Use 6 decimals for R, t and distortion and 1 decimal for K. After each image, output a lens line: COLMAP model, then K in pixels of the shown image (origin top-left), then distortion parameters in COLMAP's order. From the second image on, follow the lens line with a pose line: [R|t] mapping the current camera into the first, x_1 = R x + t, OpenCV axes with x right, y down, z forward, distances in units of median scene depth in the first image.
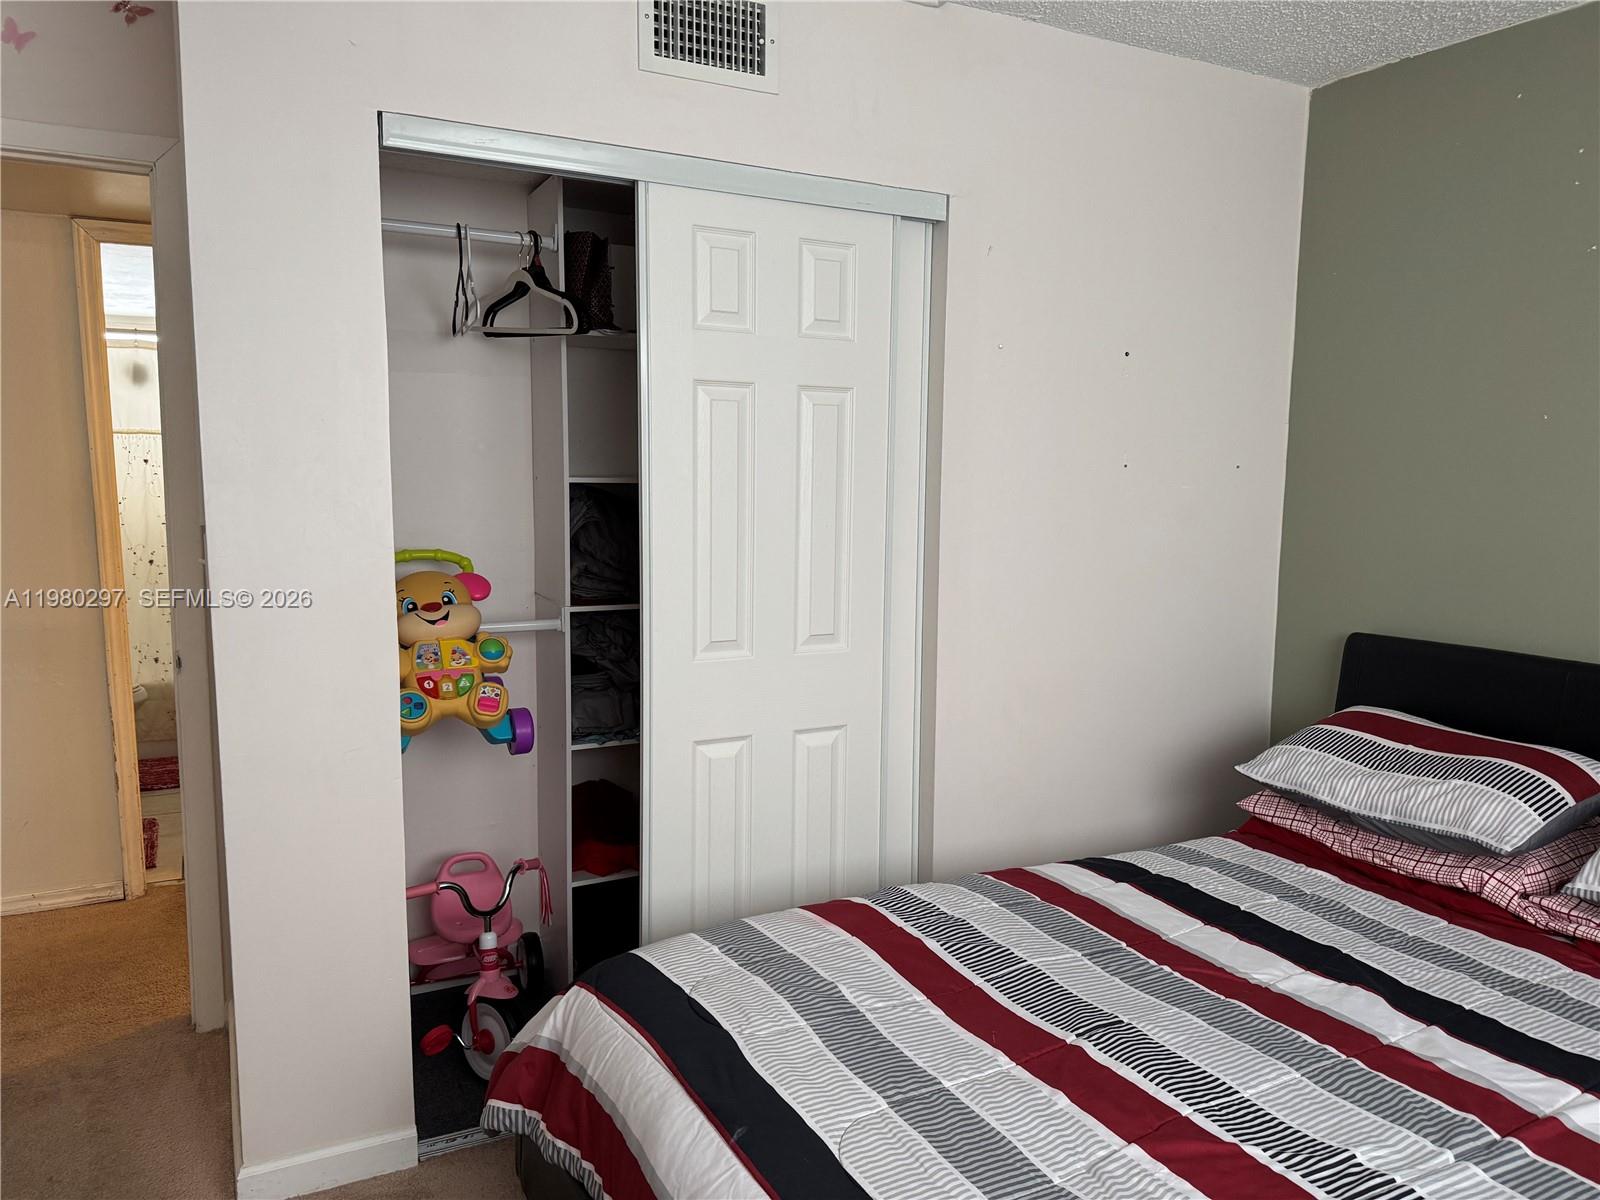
lens RADIAL K [[1115.9, 0, 811.5], [0, 1115.9, 607.8], [0, 0, 1]] dist [0.075345, -0.107054]
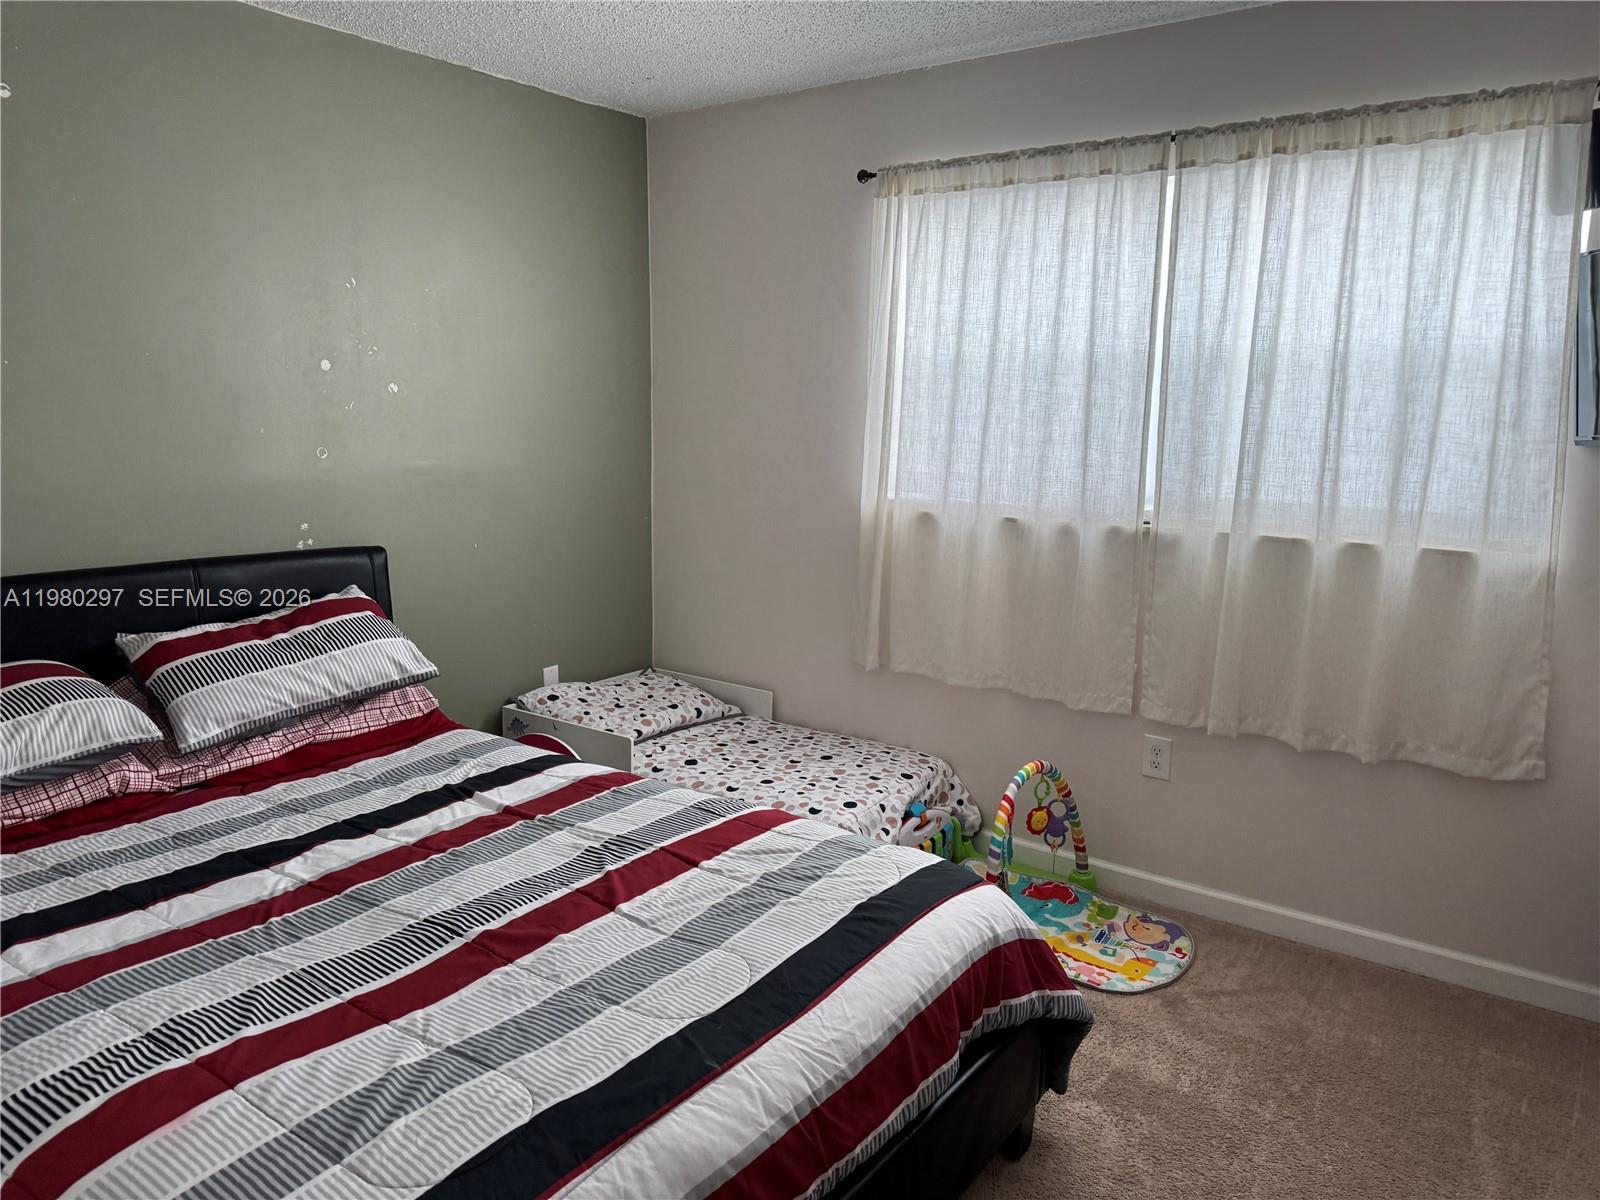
lens RADIAL K [[1115.9, 0, 811.5], [0, 1115.9, 607.8], [0, 0, 1]] dist [0.075345, -0.107054]
pose [[-0.432856, -0.179506, 0.883410, -0.655473], [0.090681, 0.966332, 0.240788, -0.123659], [-0.896890, 0.184335, -0.402005, 0.876030]]
